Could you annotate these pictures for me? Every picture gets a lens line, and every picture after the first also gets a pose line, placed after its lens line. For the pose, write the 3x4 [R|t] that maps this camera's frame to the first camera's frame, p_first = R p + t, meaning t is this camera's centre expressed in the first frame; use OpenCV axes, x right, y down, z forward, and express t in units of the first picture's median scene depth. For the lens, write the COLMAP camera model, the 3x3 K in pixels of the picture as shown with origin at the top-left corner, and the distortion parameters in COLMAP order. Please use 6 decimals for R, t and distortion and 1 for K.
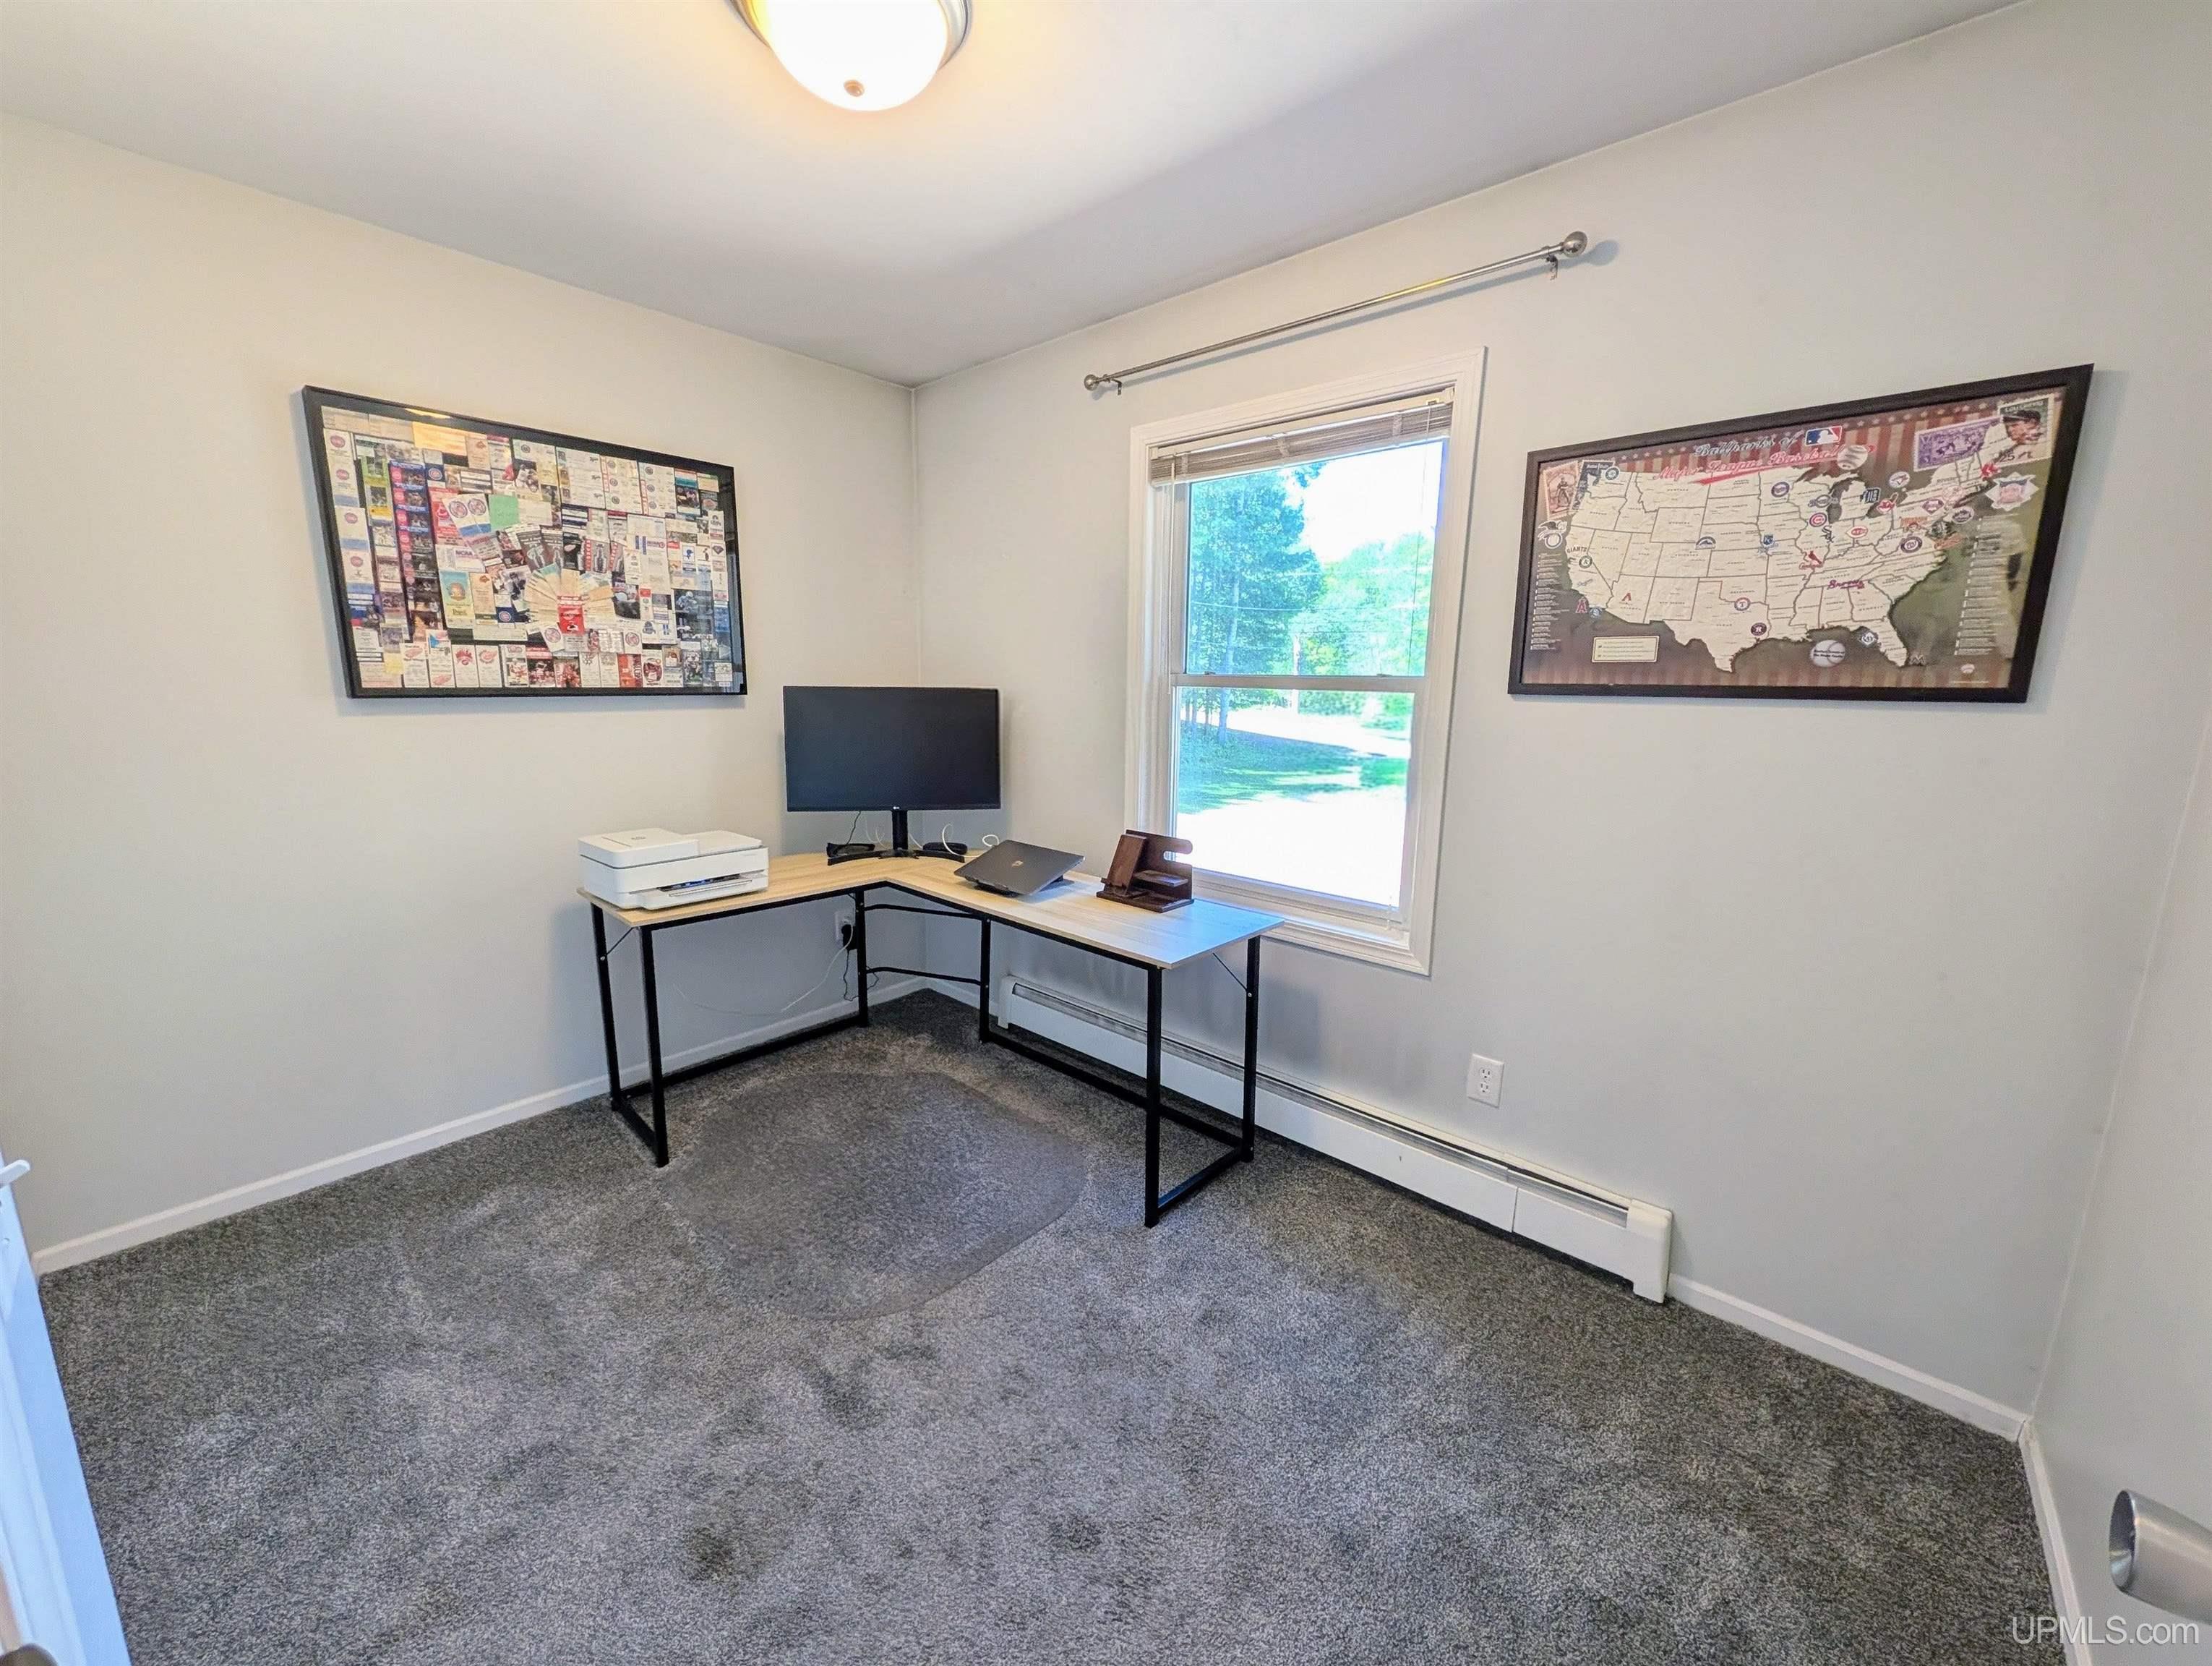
lens RADIAL K [[853.0, 0, 1110.7], [0, 853.0, 831.5], [0, 0, 1]] dist [0.001424, -0.000153]
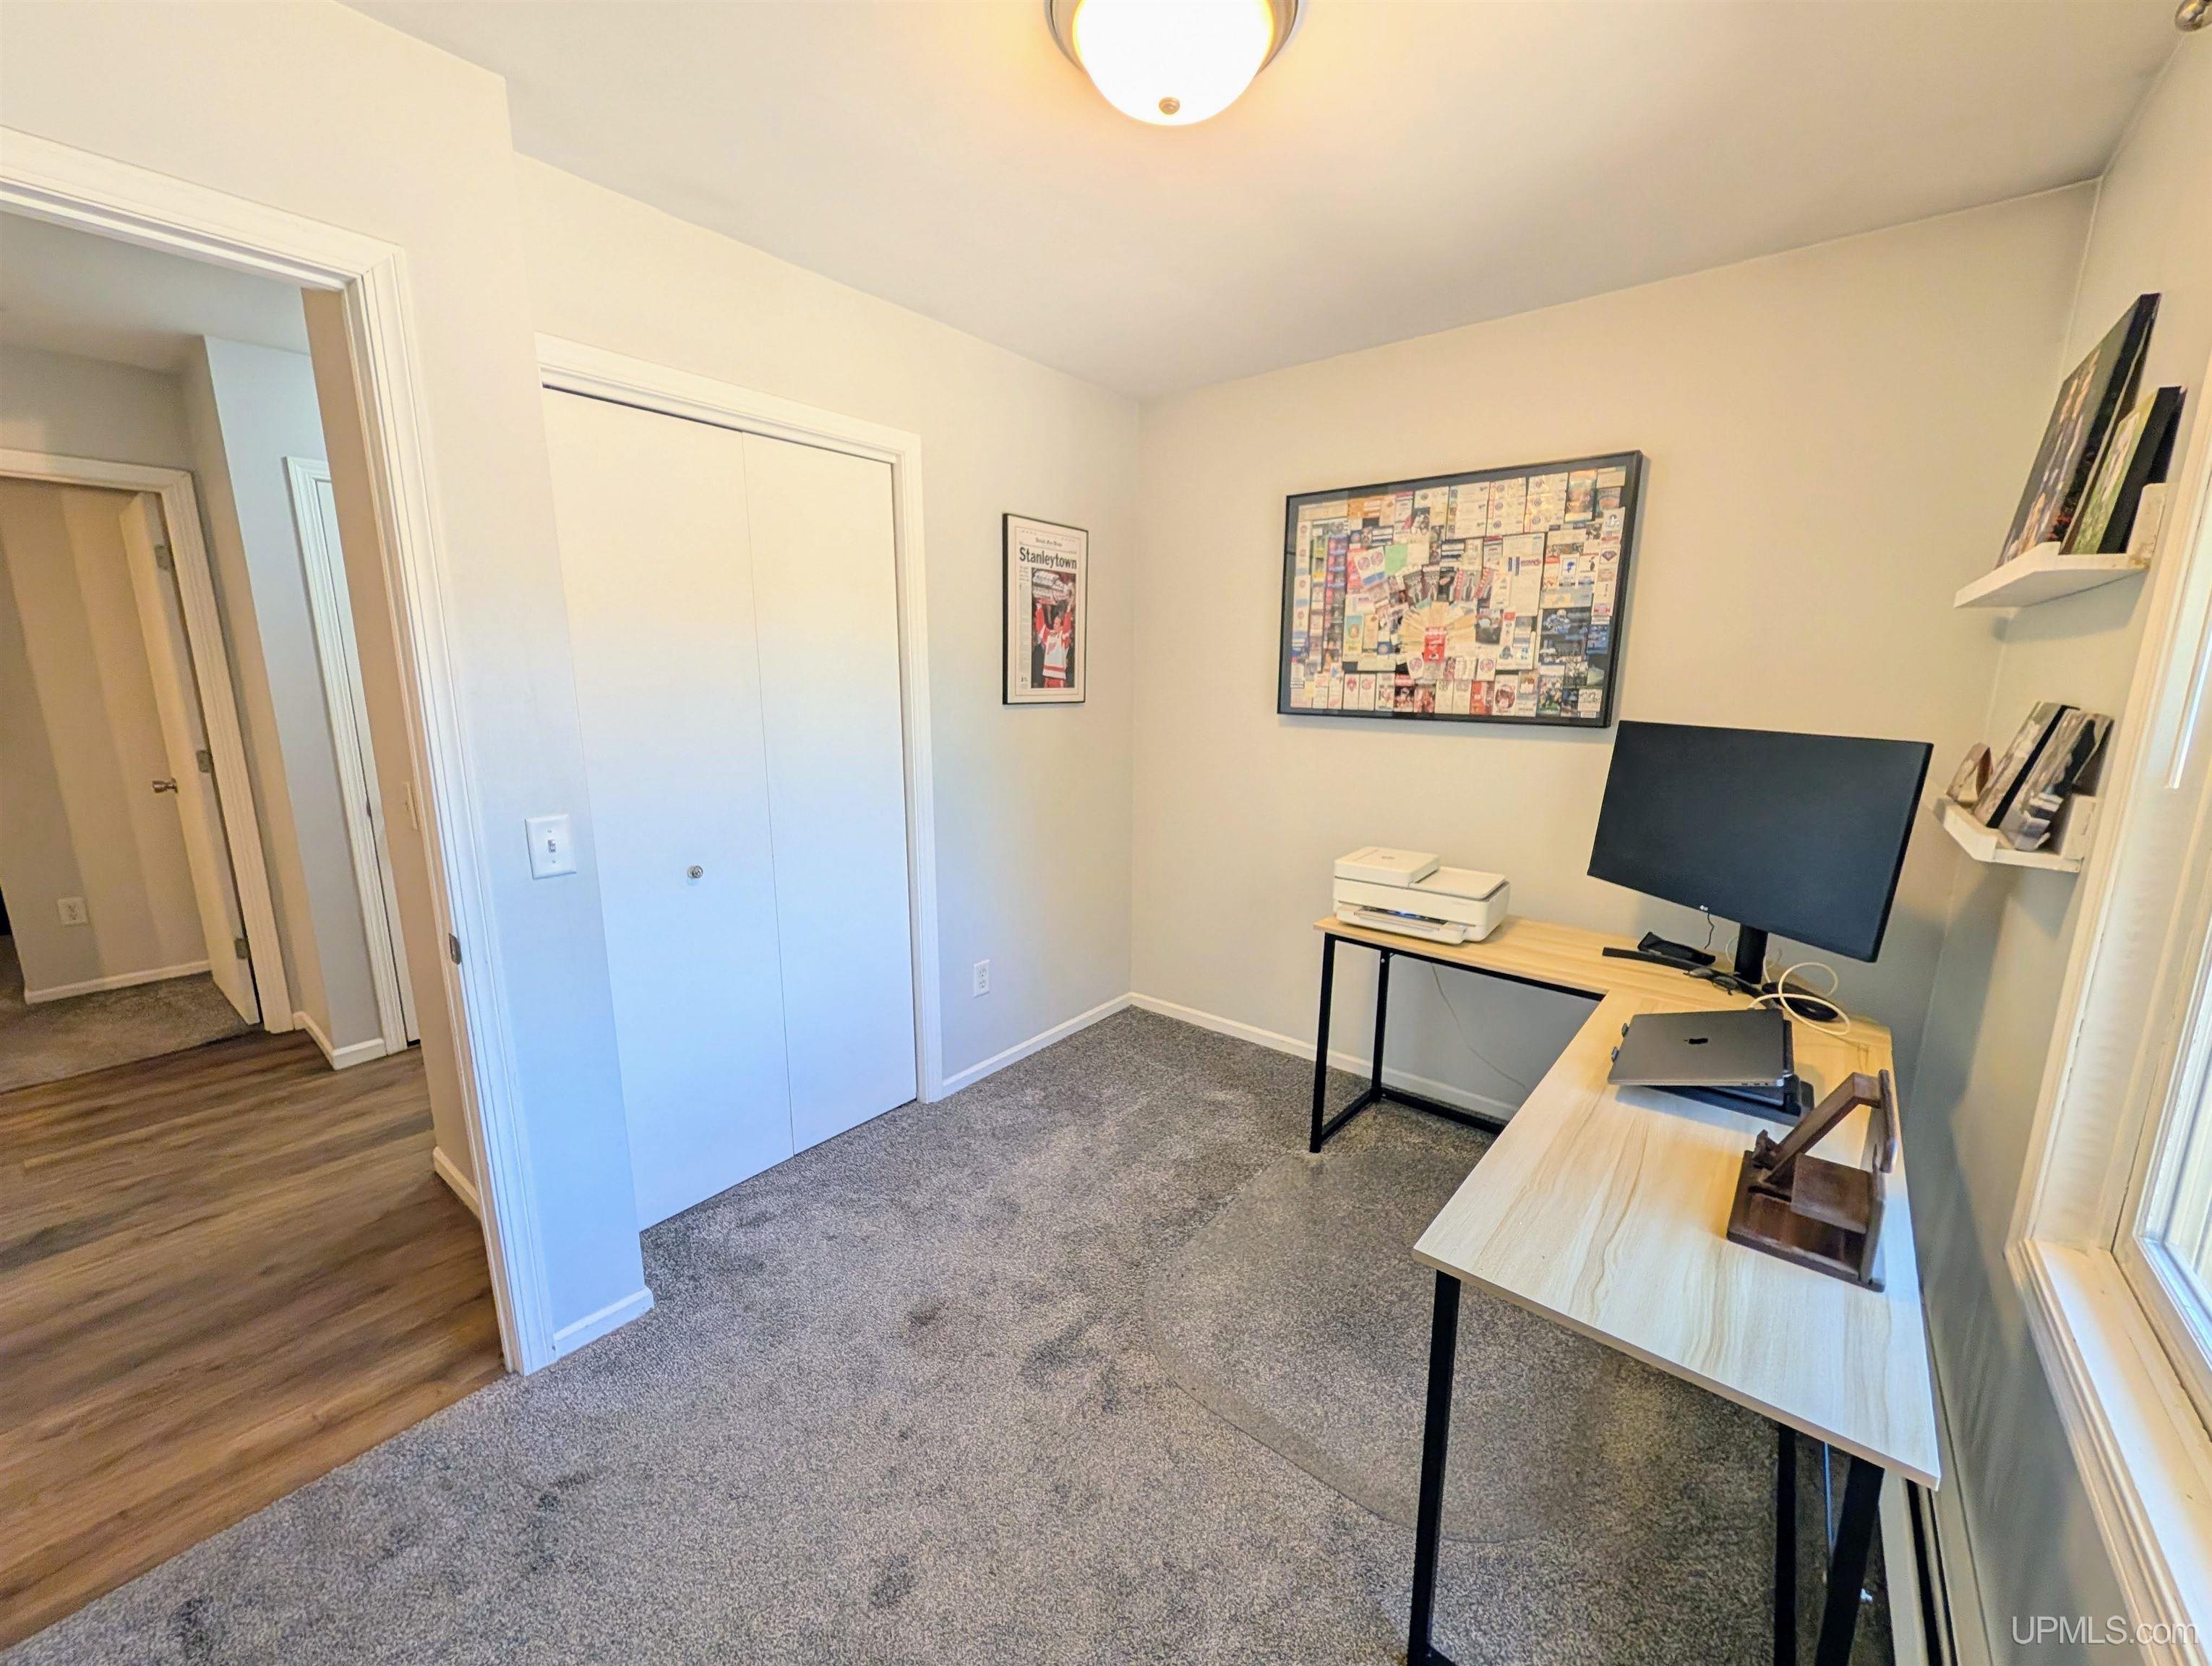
lens RADIAL K [[853.0, 0, 1110.7], [0, 853.0, 831.5], [0, 0, 1]] dist [0.001424, -0.000153]
pose [[0.051324, 0.178594, -0.982583, 0.467539], [-0.186305, 0.968321, 0.166270, -0.139304], [0.981151, 0.174526, 0.082971, 0.598040]]
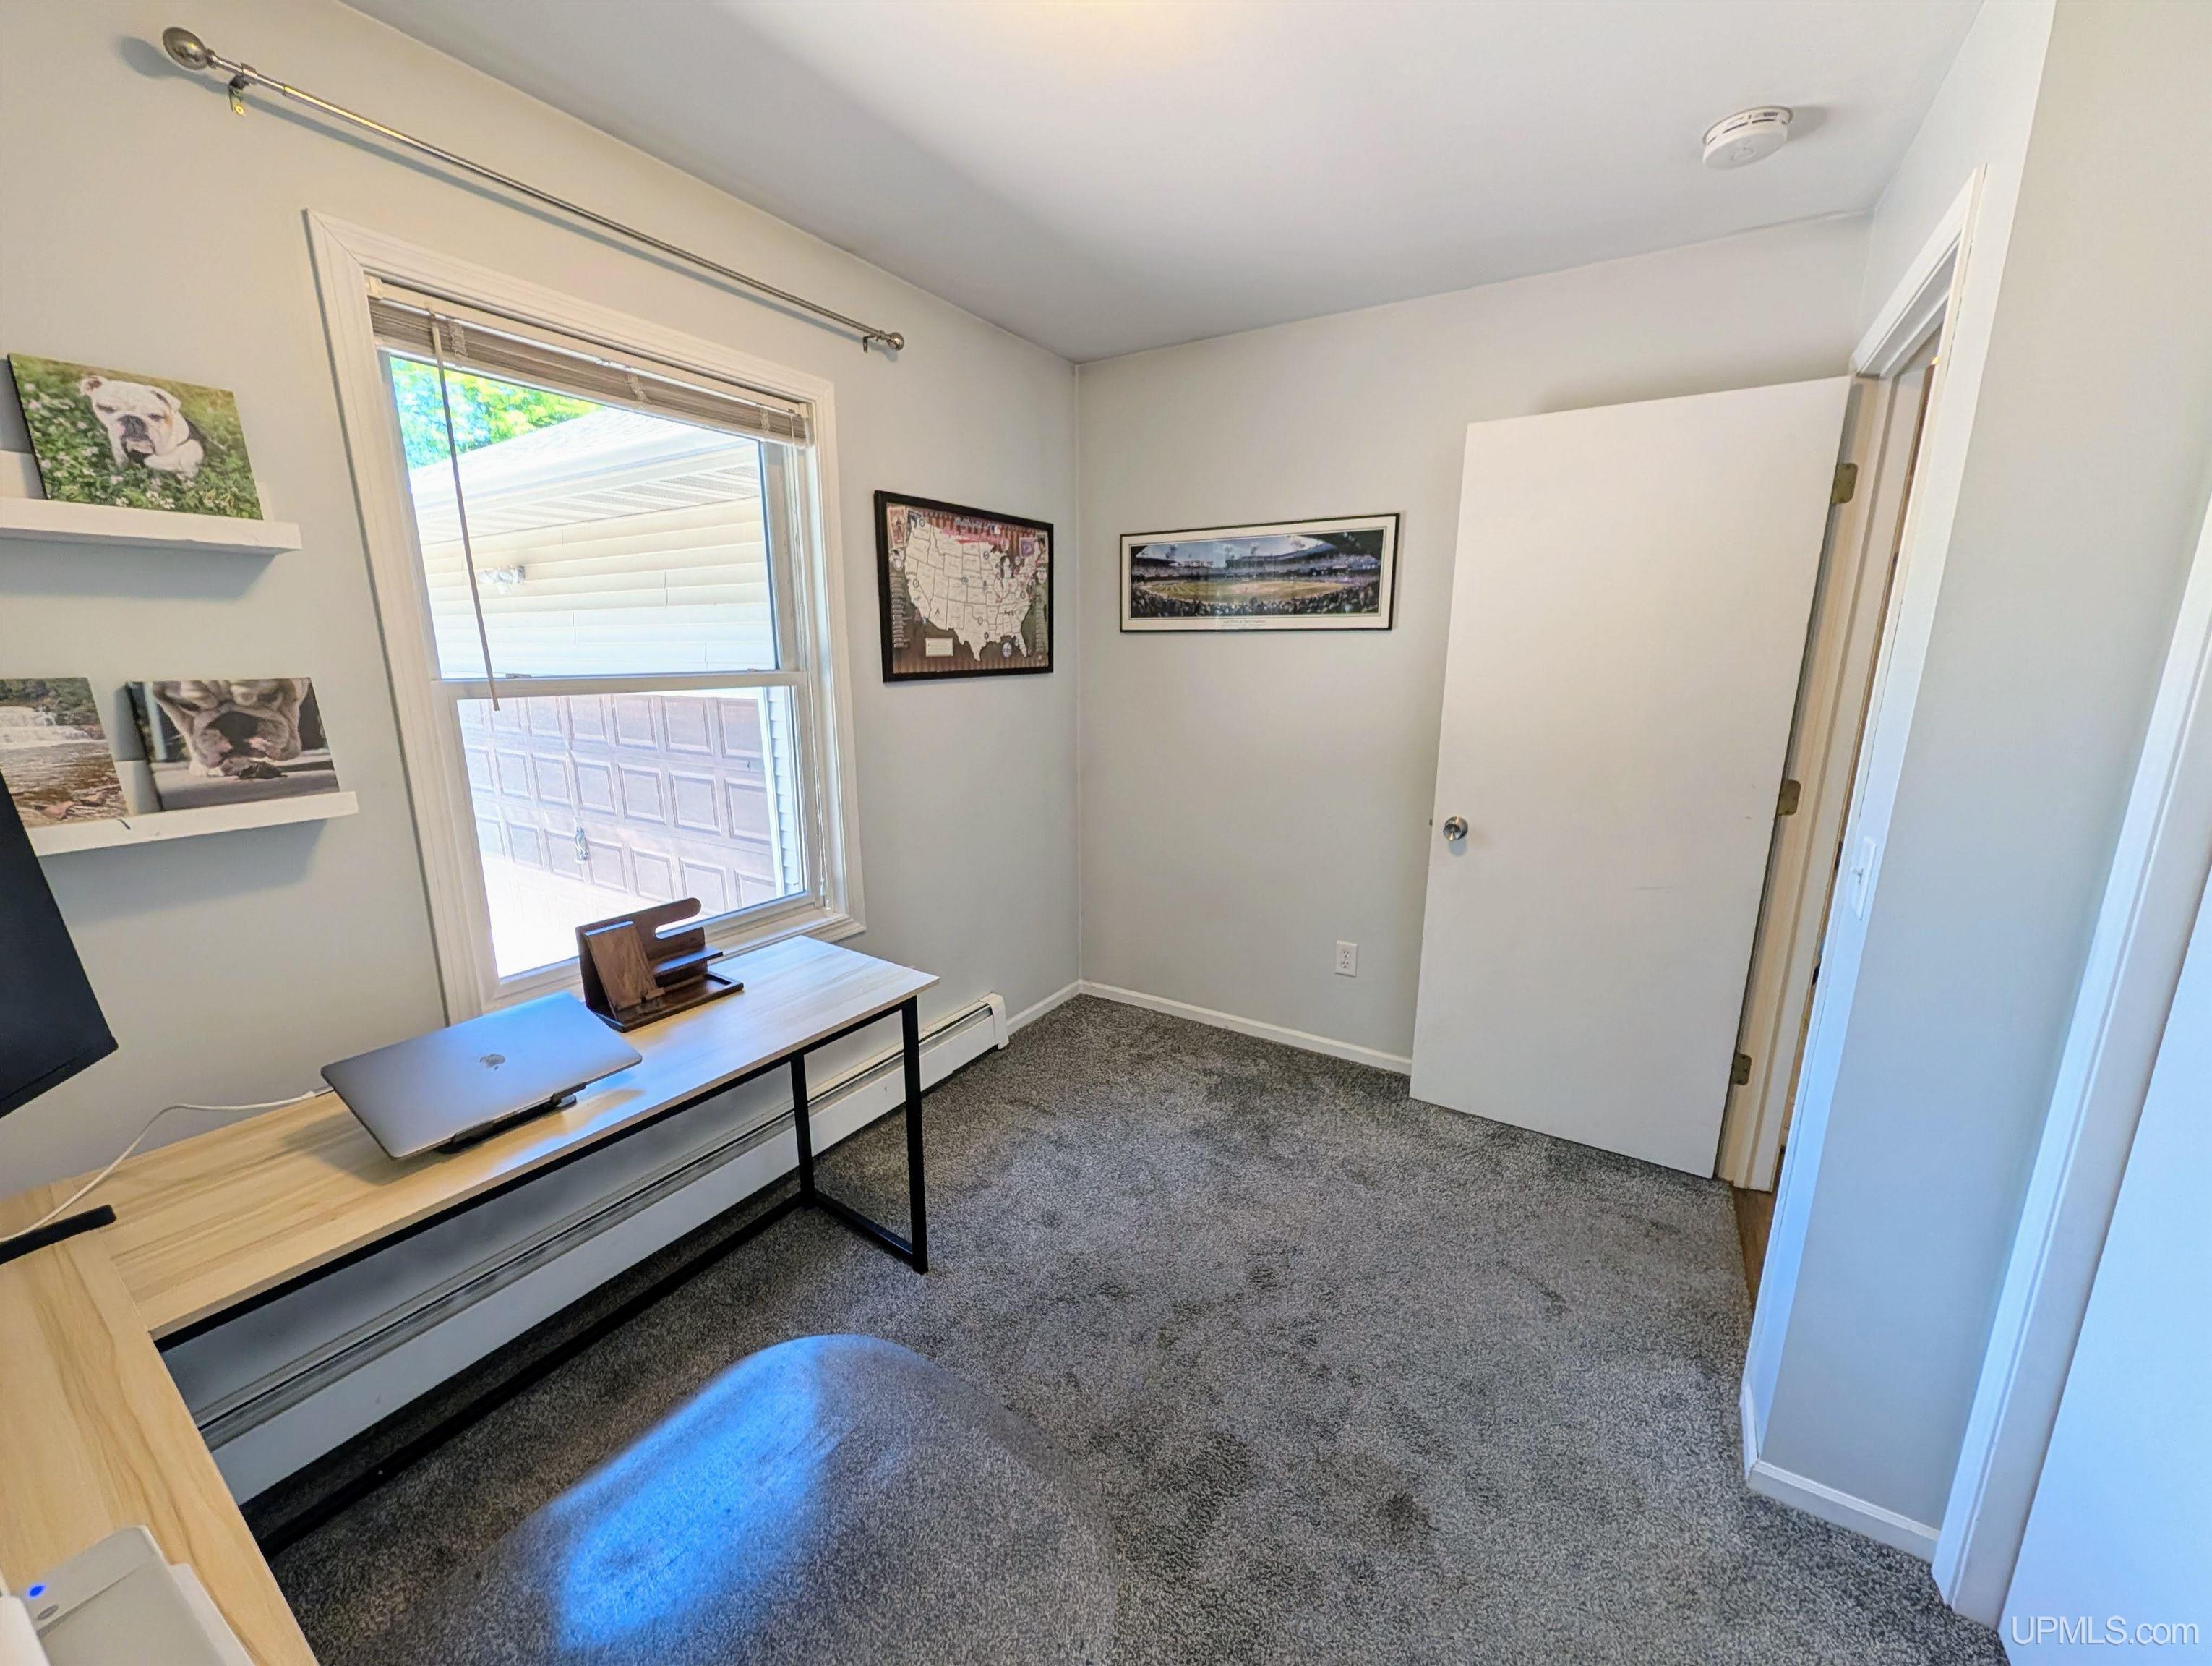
lens RADIAL K [[853.0, 0, 1110.7], [0, 853.0, 831.5], [0, 0, 1]] dist [0.001424, -0.000153]
pose [[-0.170191, -0.223321, 0.959772, -0.713931], [0.174765, 0.951701, 0.252433, -0.179601], [-0.969790, 0.210696, -0.122942, 0.748968]]
